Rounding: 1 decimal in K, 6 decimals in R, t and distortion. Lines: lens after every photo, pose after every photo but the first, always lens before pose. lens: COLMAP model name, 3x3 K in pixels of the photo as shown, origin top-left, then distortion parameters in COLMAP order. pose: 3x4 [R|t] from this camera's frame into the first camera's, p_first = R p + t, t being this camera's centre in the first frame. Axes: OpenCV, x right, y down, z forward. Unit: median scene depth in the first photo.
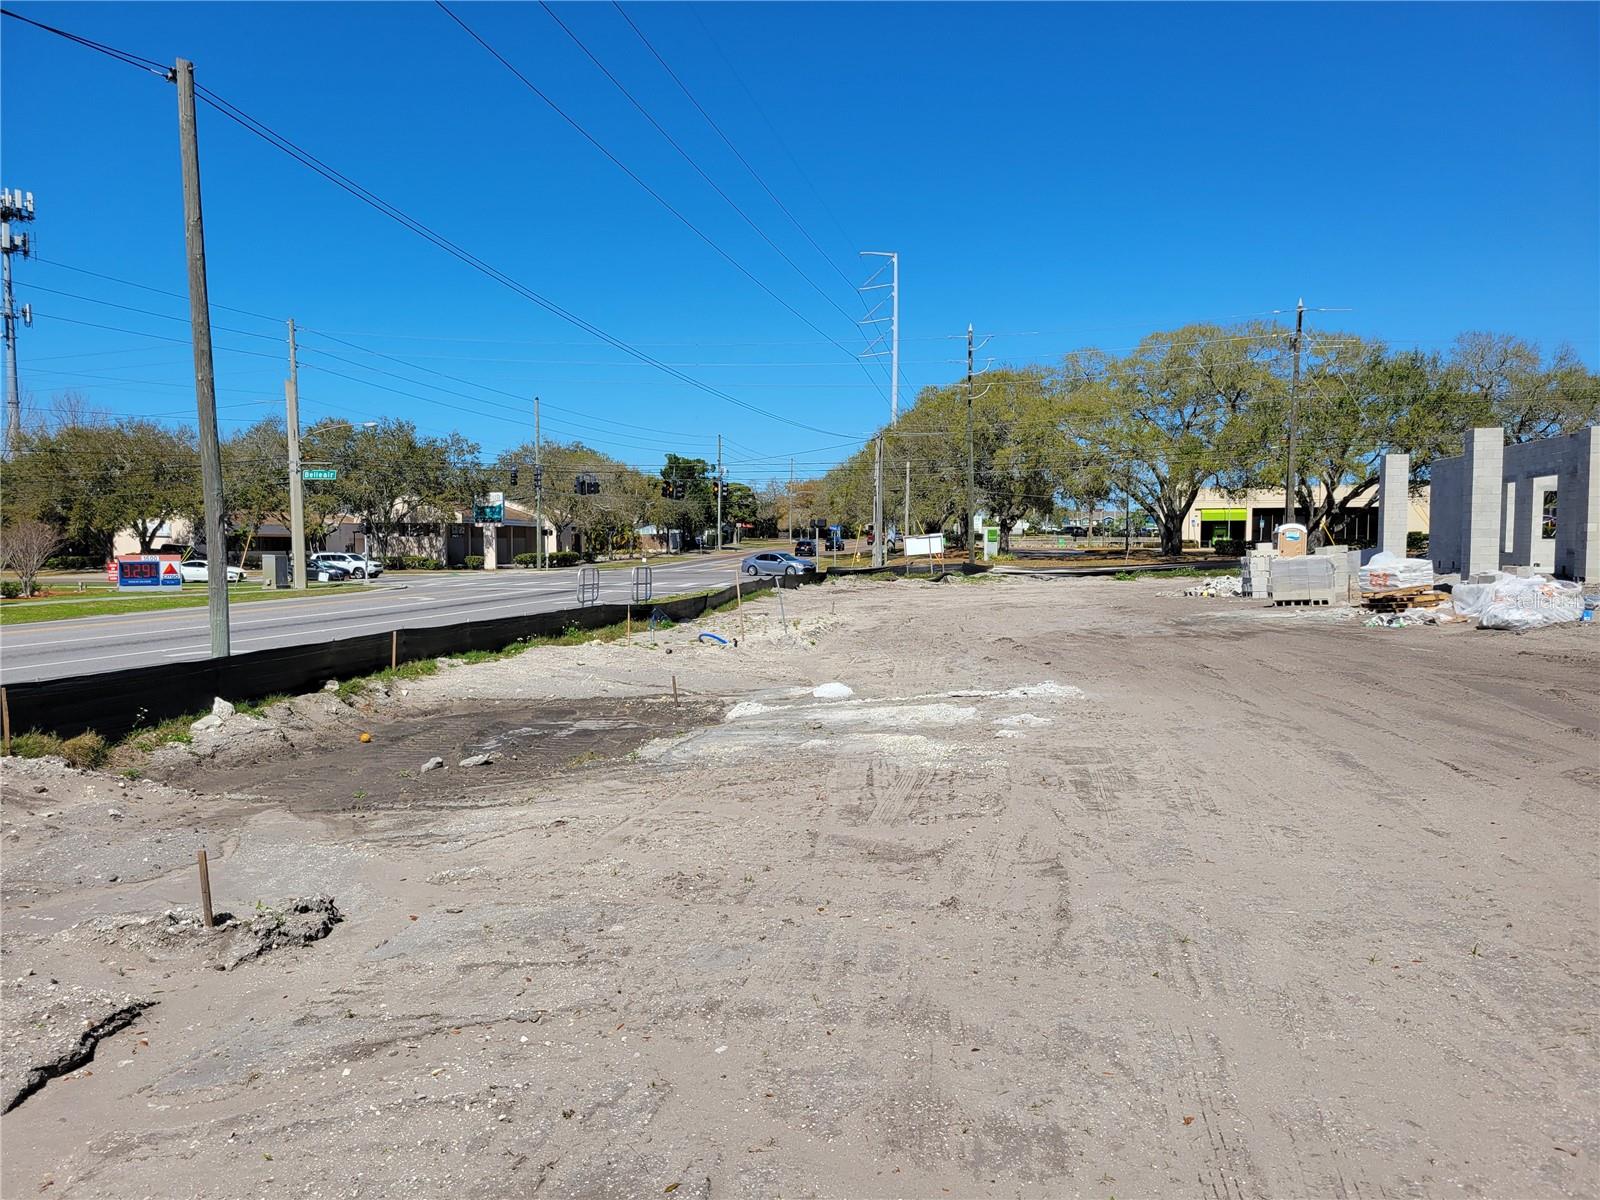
lens RADIAL K [[1194.5, 0, 797.9], [0, 1194.5, 608.4], [0, 0, 1]] dist [0.035708, 0.000569]
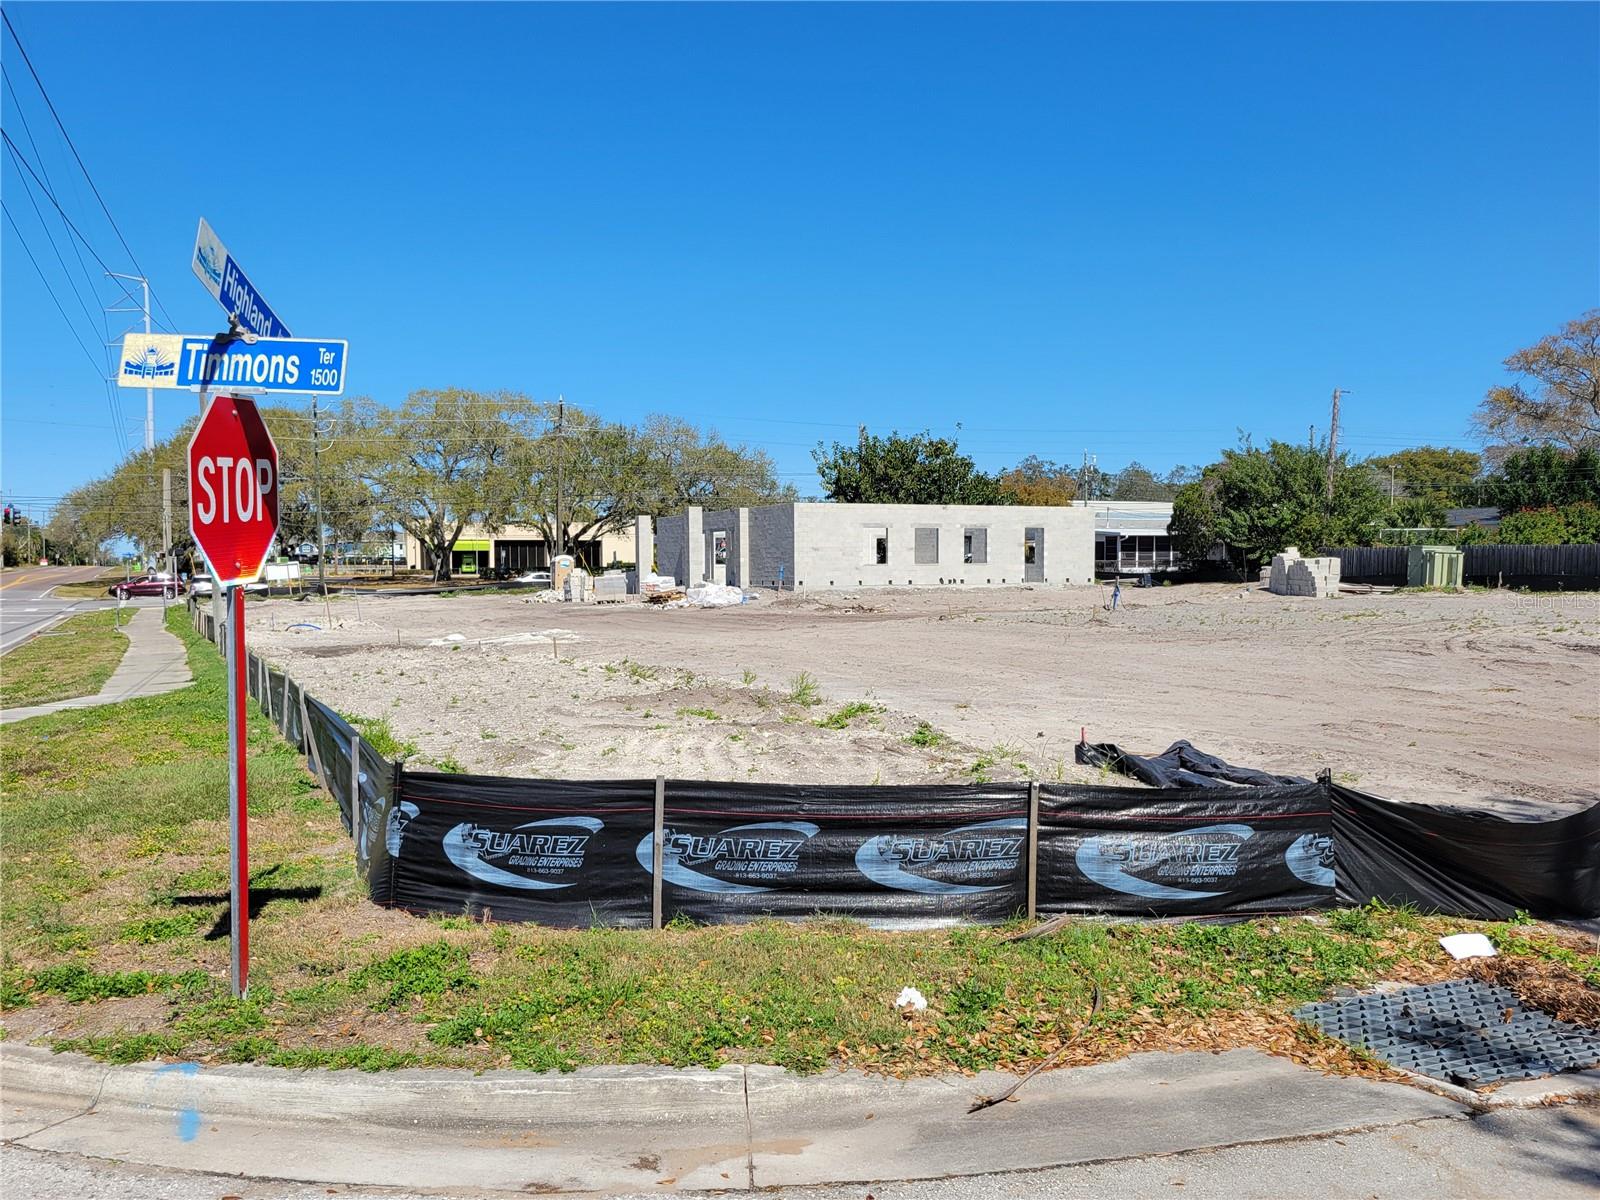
lens RADIAL K [[1333.7, 0, 757.4], [0, 1333.7, 635.1], [0, 0, 1]] dist [0.049195, -0.028112]
pose [[0.824319, -0.032394, 0.565198, -0.203694], [0.036080, 0.999338, 0.004655, 0.016924], [-0.564975, 0.016555, 0.824942, -0.294641]]
